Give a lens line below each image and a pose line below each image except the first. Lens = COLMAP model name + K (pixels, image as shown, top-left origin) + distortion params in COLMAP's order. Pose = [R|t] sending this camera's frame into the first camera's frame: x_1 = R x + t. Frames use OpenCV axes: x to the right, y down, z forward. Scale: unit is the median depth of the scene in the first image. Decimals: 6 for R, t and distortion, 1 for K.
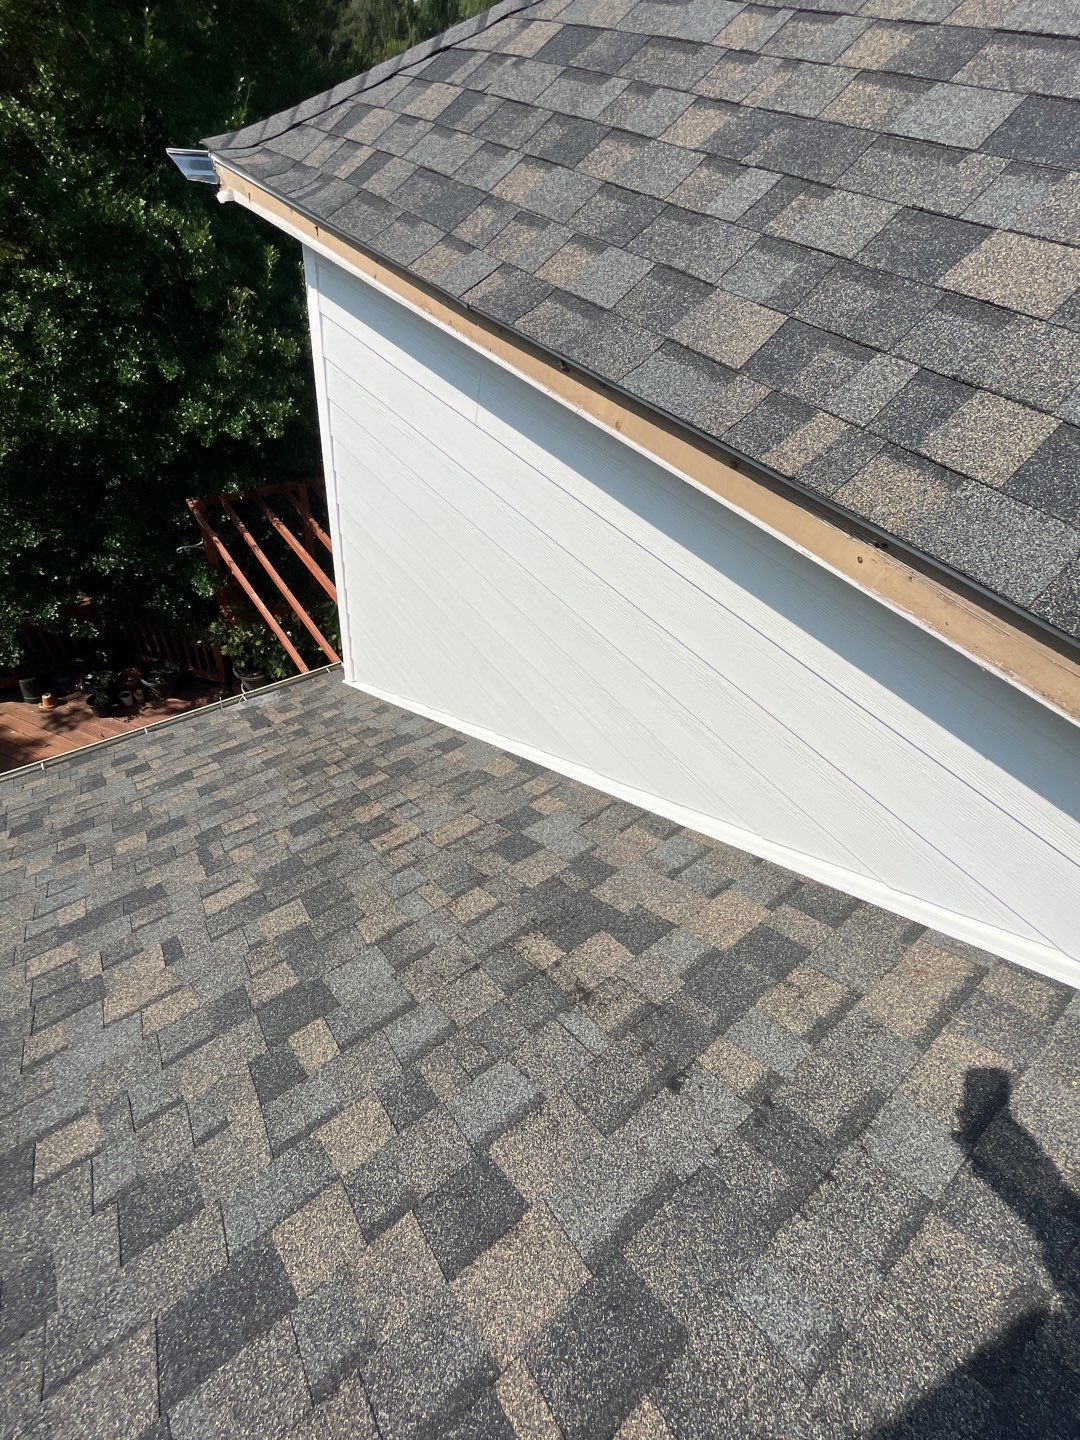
lens RADIAL K [[592.0, 0, 537.2], [0, 592.0, 730.0], [0, 0, 1]] dist [0.004224, 0.000334]
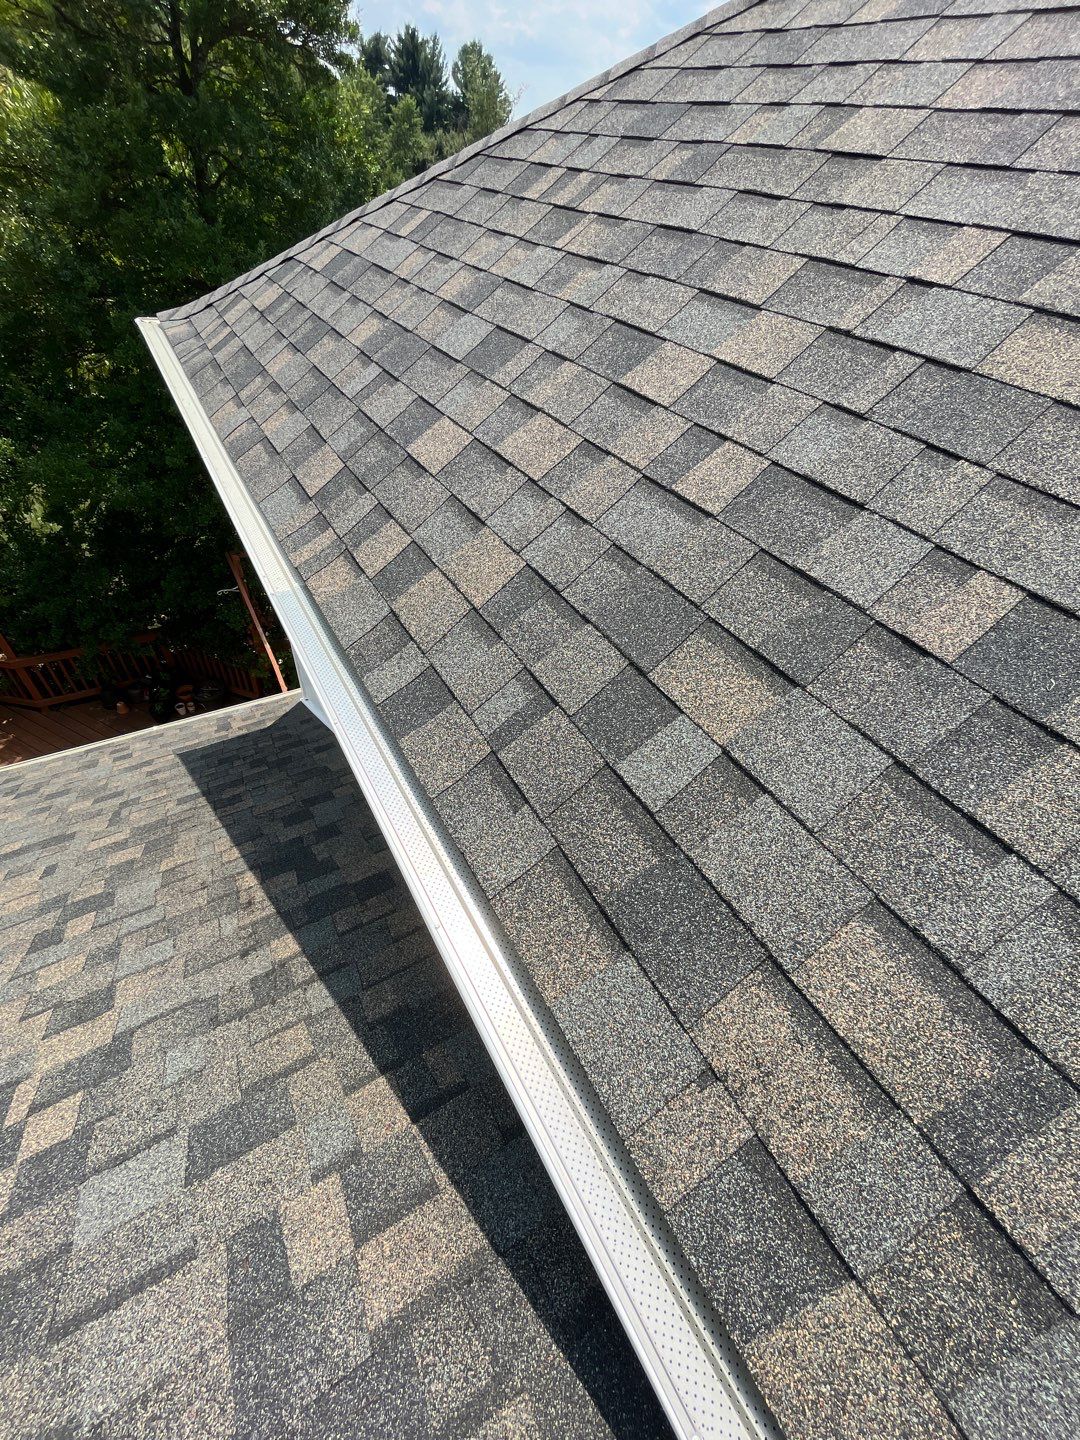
lens RADIAL K [[592.0, 0, 544.4], [0, 592.0, 709.6], [0, 0, 1]] dist [0.004224, 0.000334]
pose [[0.982889, 0.003718, -0.184163, 0.624692], [-0.014425, 0.998279, -0.056833, 0.027003], [0.183635, 0.058517, 0.981251, -0.179741]]
